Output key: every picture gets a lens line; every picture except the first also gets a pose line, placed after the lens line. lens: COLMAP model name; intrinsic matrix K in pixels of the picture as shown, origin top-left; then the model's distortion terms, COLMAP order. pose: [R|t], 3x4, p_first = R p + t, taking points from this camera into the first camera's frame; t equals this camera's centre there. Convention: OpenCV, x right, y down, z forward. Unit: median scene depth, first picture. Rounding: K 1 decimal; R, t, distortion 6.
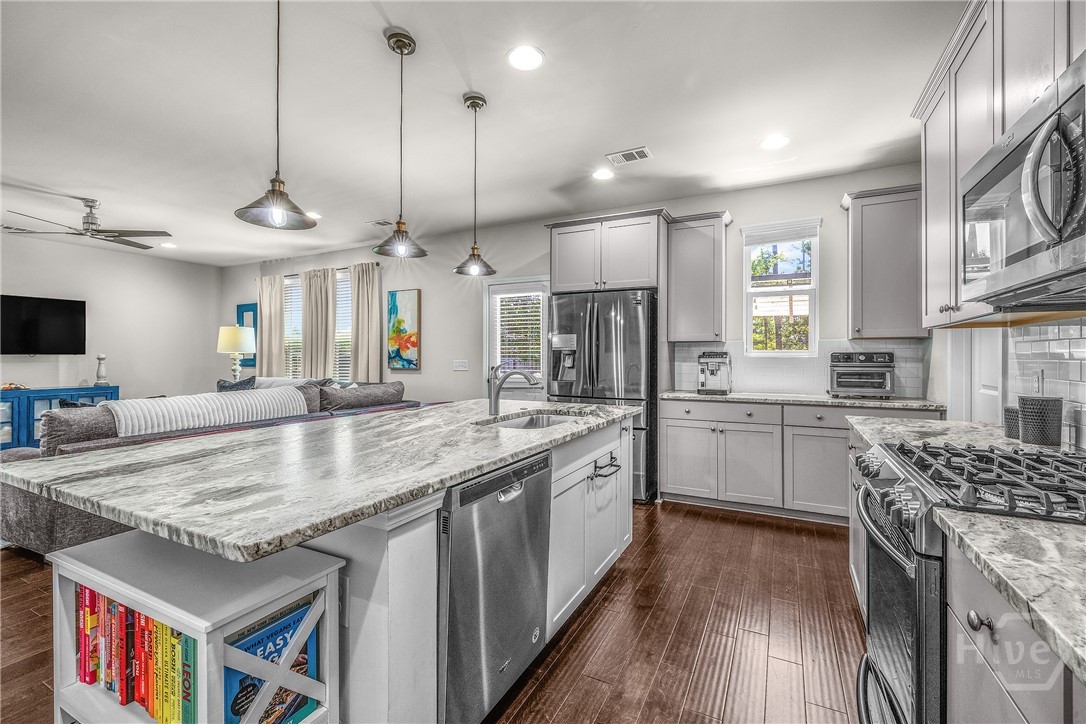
lens RADIAL K [[464.8, 0, 547.7], [0, 464.8, 358.8], [0, 0, 1]] dist [0.003600, 0.000250]
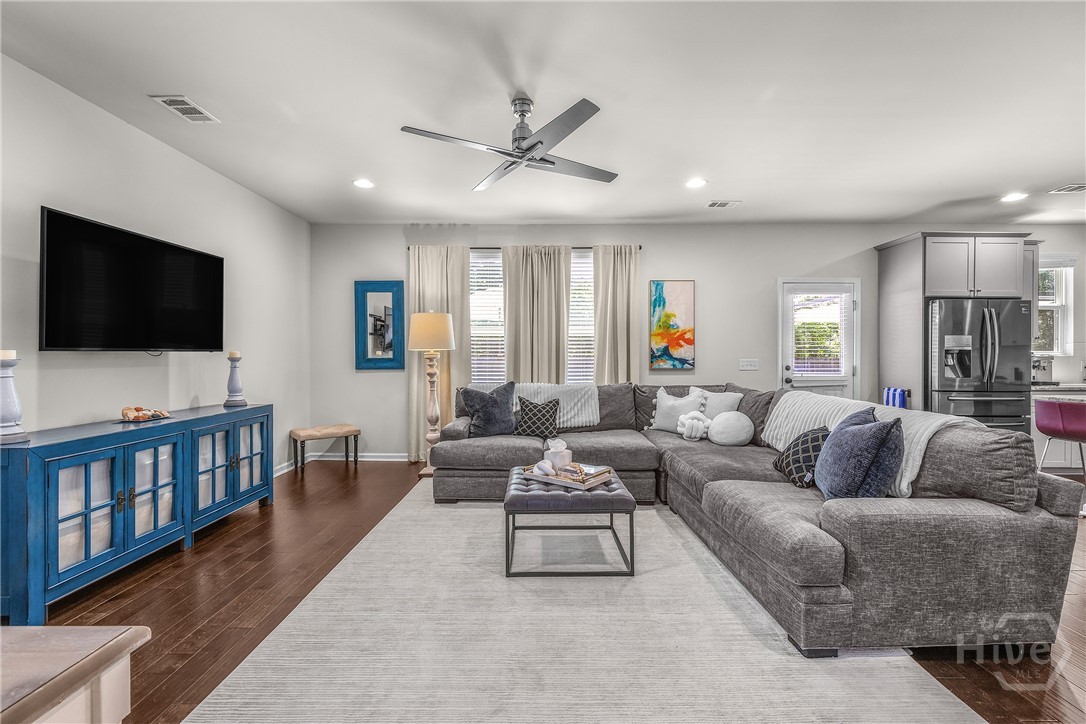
lens RADIAL K [[464.8, 0, 543.6], [0, 464.8, 359.4], [0, 0, 1]] dist [0.003600, 0.000250]
pose [[0.890153, -0.003831, 0.455646, -0.930732], [0.001906, 0.999987, 0.004683, -0.001610], [-0.455659, -0.003300, 0.890149, 0.320978]]
